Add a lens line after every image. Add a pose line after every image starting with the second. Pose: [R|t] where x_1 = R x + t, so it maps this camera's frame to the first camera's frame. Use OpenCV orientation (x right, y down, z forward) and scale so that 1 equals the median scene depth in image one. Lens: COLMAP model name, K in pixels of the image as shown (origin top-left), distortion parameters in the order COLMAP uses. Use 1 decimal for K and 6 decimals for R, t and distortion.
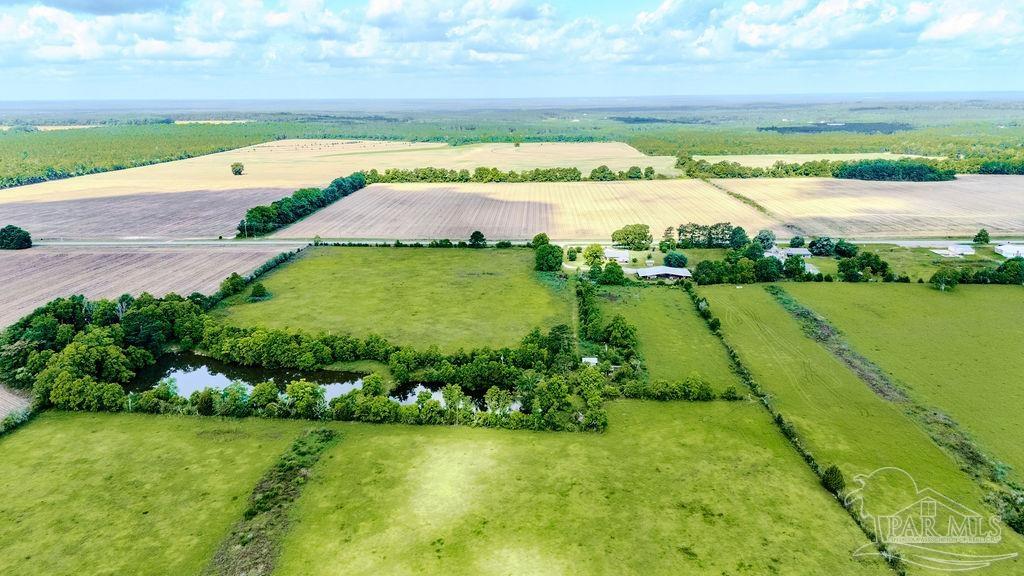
lens RADIAL K [[745.7, 0, 514.5], [0, 745.7, 286.3], [0, 0, 1]] dist [0.064757, -0.061812]
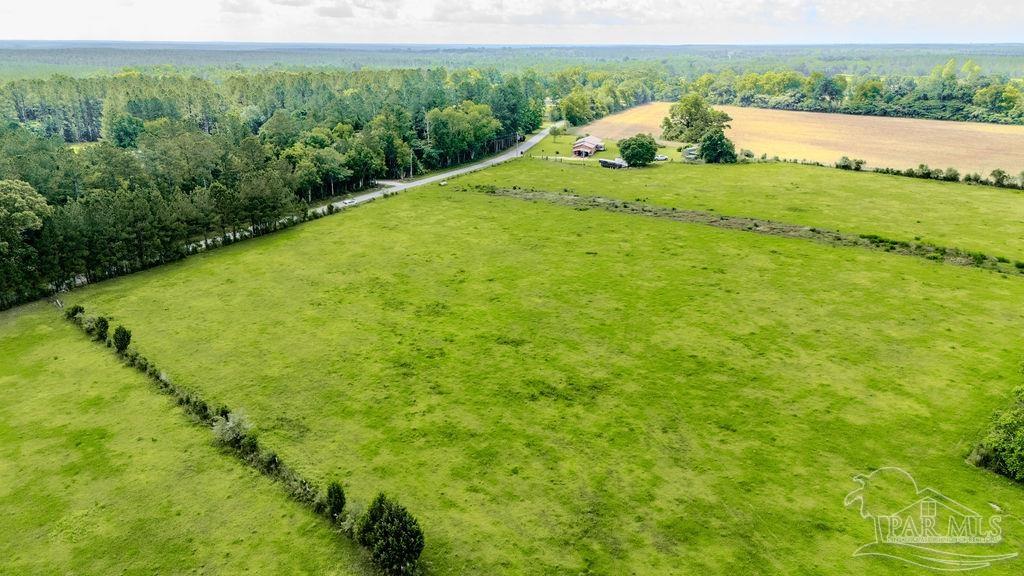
lens RADIAL K [[745.7, 0, 514.5], [0, 745.7, 286.3], [0, 0, 1]] dist [0.064757, -0.061812]
pose [[-0.703947, 0.225327, -0.673562, 0.280106], [-0.174816, 0.864200, 0.471803, -0.008623], [0.688403, 0.449874, -0.568960, 0.561532]]
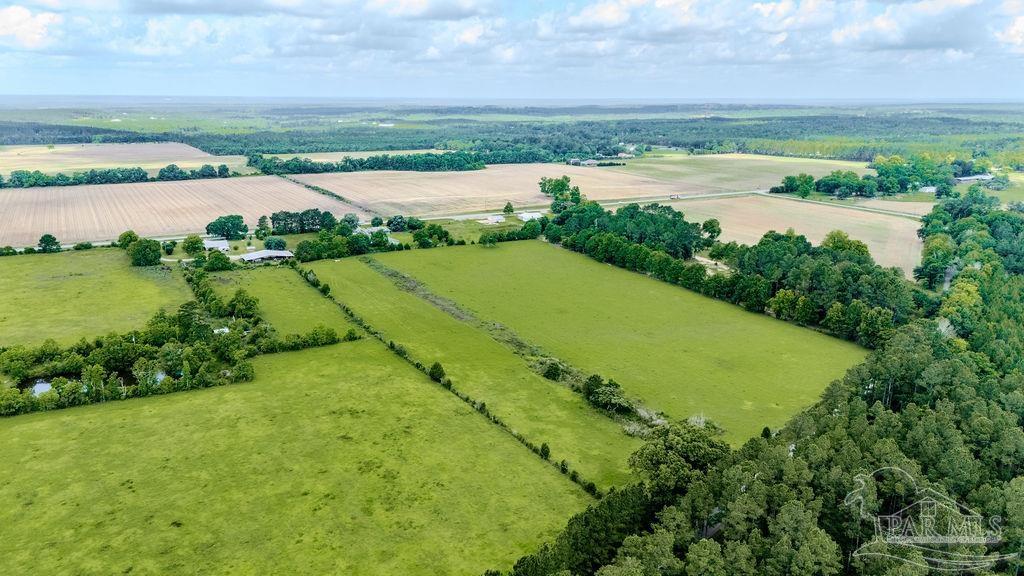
lens RADIAL K [[745.7, 0, 514.5], [0, 745.7, 286.3], [0, 0, 1]] dist [0.064757, -0.061812]
pose [[0.845661, -0.117796, 0.520559, -0.069390], [0.119216, 0.992388, 0.030895, 0.035292], [-0.520235, 0.035932, 0.853267, -0.113266]]
